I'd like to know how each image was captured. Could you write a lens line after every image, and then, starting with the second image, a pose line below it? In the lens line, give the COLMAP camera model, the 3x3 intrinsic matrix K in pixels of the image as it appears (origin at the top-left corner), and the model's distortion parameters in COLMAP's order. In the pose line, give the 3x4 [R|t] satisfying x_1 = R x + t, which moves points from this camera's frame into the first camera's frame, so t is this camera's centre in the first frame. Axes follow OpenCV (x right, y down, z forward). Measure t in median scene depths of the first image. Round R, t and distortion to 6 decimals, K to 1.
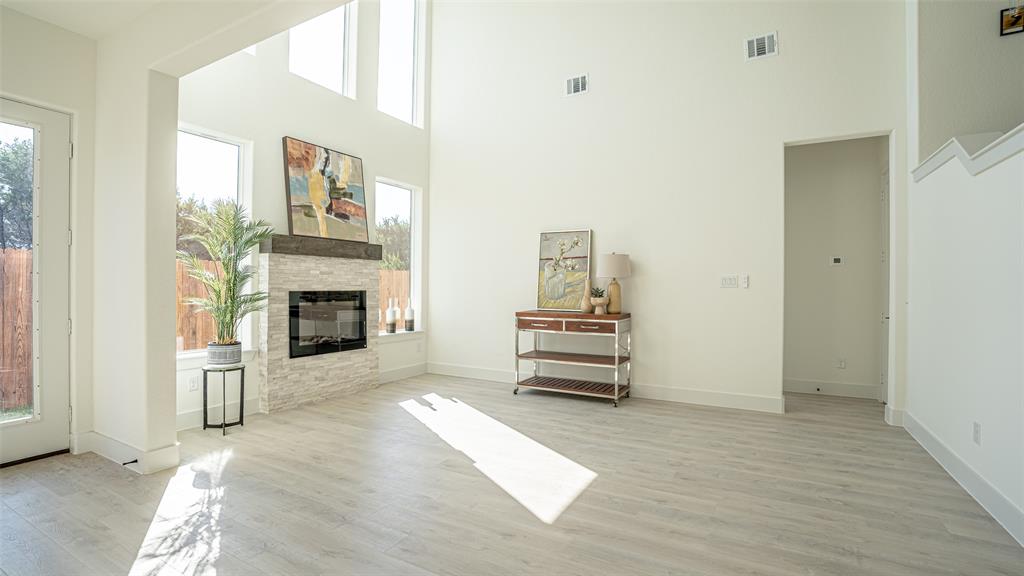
lens RADIAL K [[476.0, 0, 506.9], [0, 476.0, 288.8], [0, 0, 1]] dist [-0.065456, 0.023993]
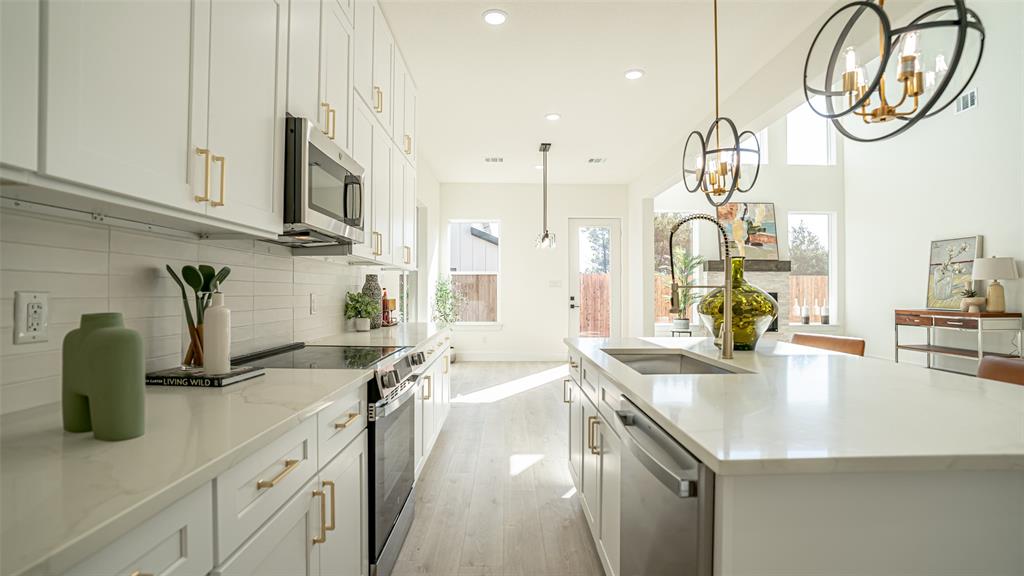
lens RADIAL K [[476.0, 0, 511.8], [0, 476.0, 292.7], [0, 0, 1]] dist [-0.065456, 0.023993]
pose [[0.504158, -0.004837, -0.863598, 0.600129], [-0.001785, 0.999976, -0.006643, 0.016712], [0.863610, 0.004891, 0.504138, -0.491867]]
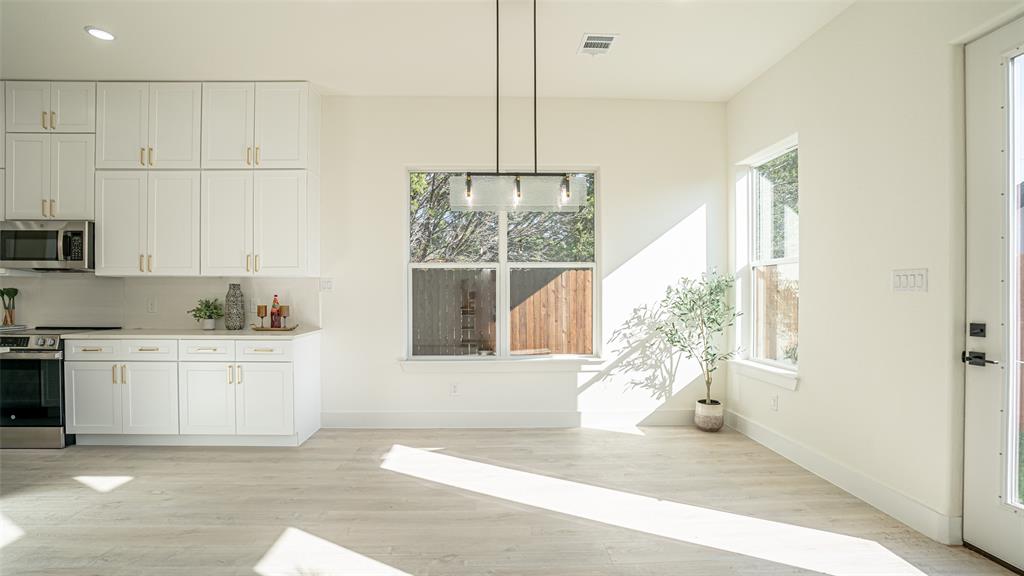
lens RADIAL K [[476.0, 0, 507.8], [0, 476.0, 298.1], [0, 0, 1]] dist [-0.065456, 0.023993]
pose [[-0.850742, -0.005345, -0.525556, -0.105981], [-0.012062, 0.999883, 0.009356, -0.003750], [0.525444, 0.014299, -0.850708, 0.656286]]
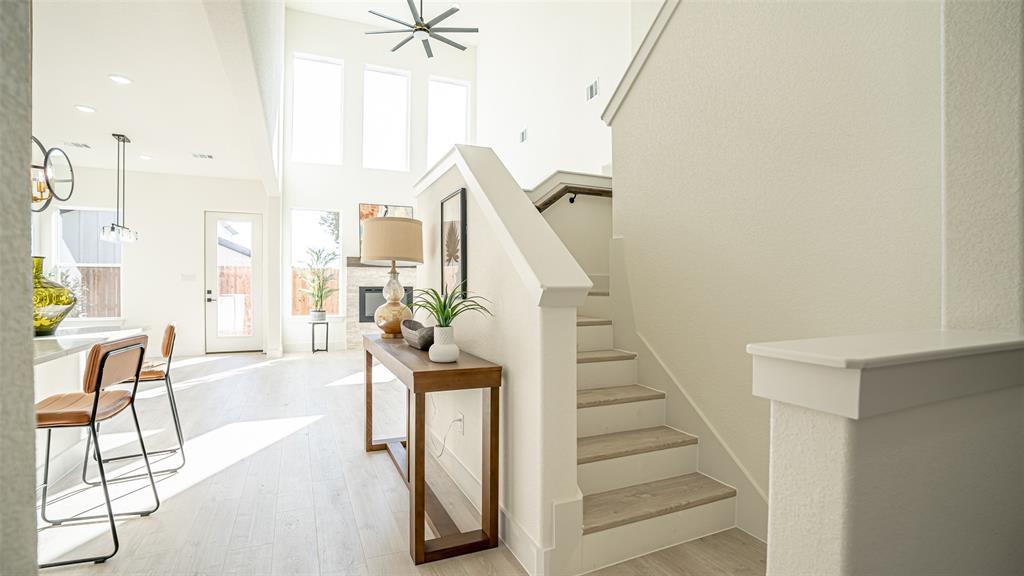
lens RADIAL K [[476.0, 0, 509.6], [0, 476.0, 290.4], [0, 0, 1]] dist [-0.065456, 0.023993]
pose [[0.803709, 0.003350, -0.595014, 1.073427], [-0.002197, 0.999994, 0.002662, 0.013470], [0.595019, -0.000832, 0.803711, -0.152140]]
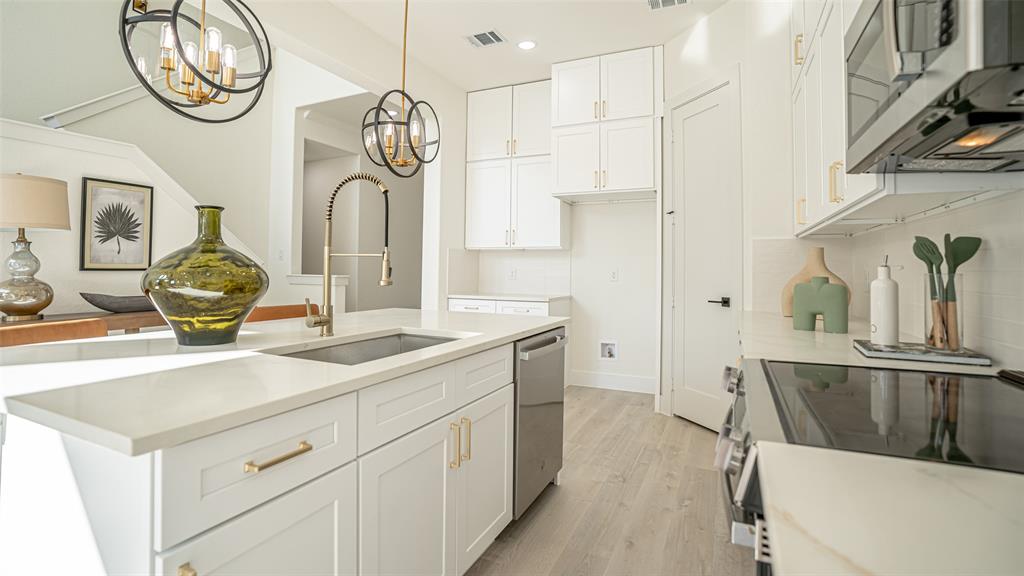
lens RADIAL K [[476.0, 0, 505.8], [0, 476.0, 258.4], [0, 0, 1]] dist [-0.065456, 0.023993]
pose [[-0.074931, 0.016855, 0.997046, -0.026657], [-0.005515, 0.999835, -0.017317, 0.015882], [-0.997174, -0.006796, -0.074825, -0.235170]]
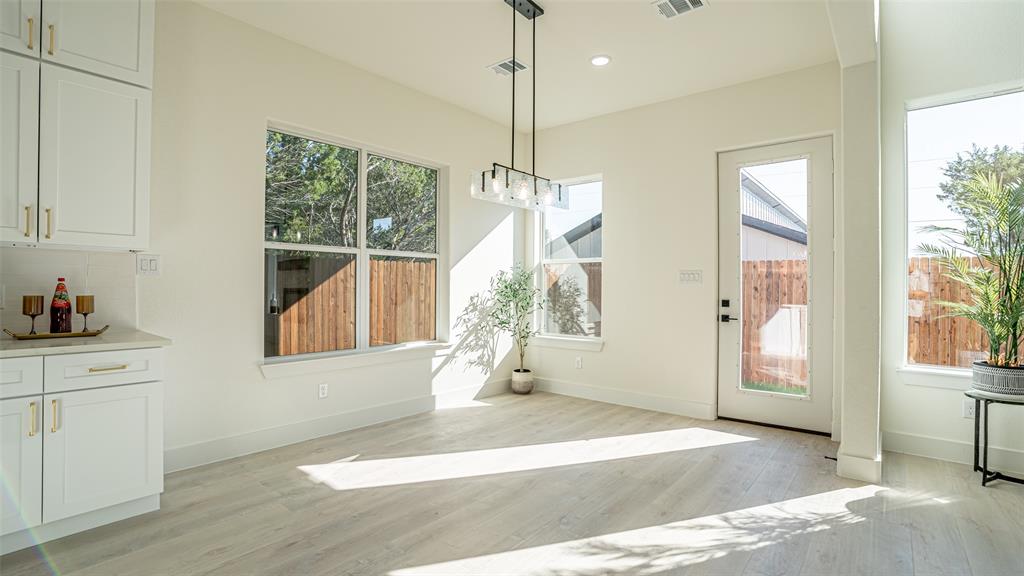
lens RADIAL K [[476.0, 0, 506.9], [0, 476.0, 285.4], [0, 0, 1]] dist [-0.065456, 0.023993]
pose [[-0.181652, -0.016483, -0.983225, 0.200744], [-0.015523, 0.999783, -0.013893, 0.010734], [0.983240, 0.012739, -0.181868, 0.284503]]
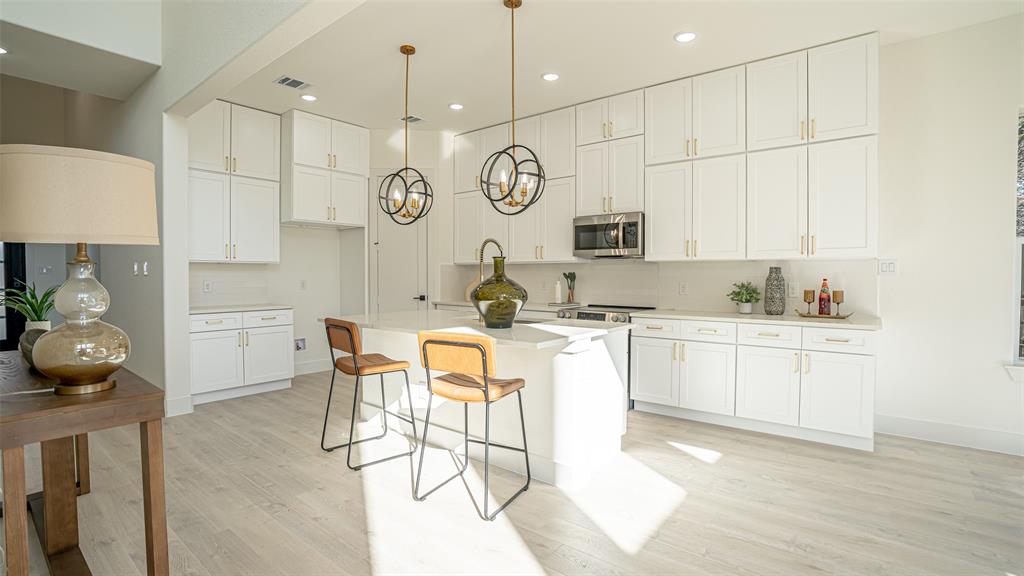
lens RADIAL K [[476.0, 0, 510.5], [0, 476.0, 285.4], [0, 0, 1]] dist [-0.065456, 0.023993]
pose [[-0.986764, -0.011235, 0.161773, 0.190251], [-0.006483, 0.999533, 0.029871, -0.005162], [-0.162033, 0.028427, -0.986376, 0.556230]]
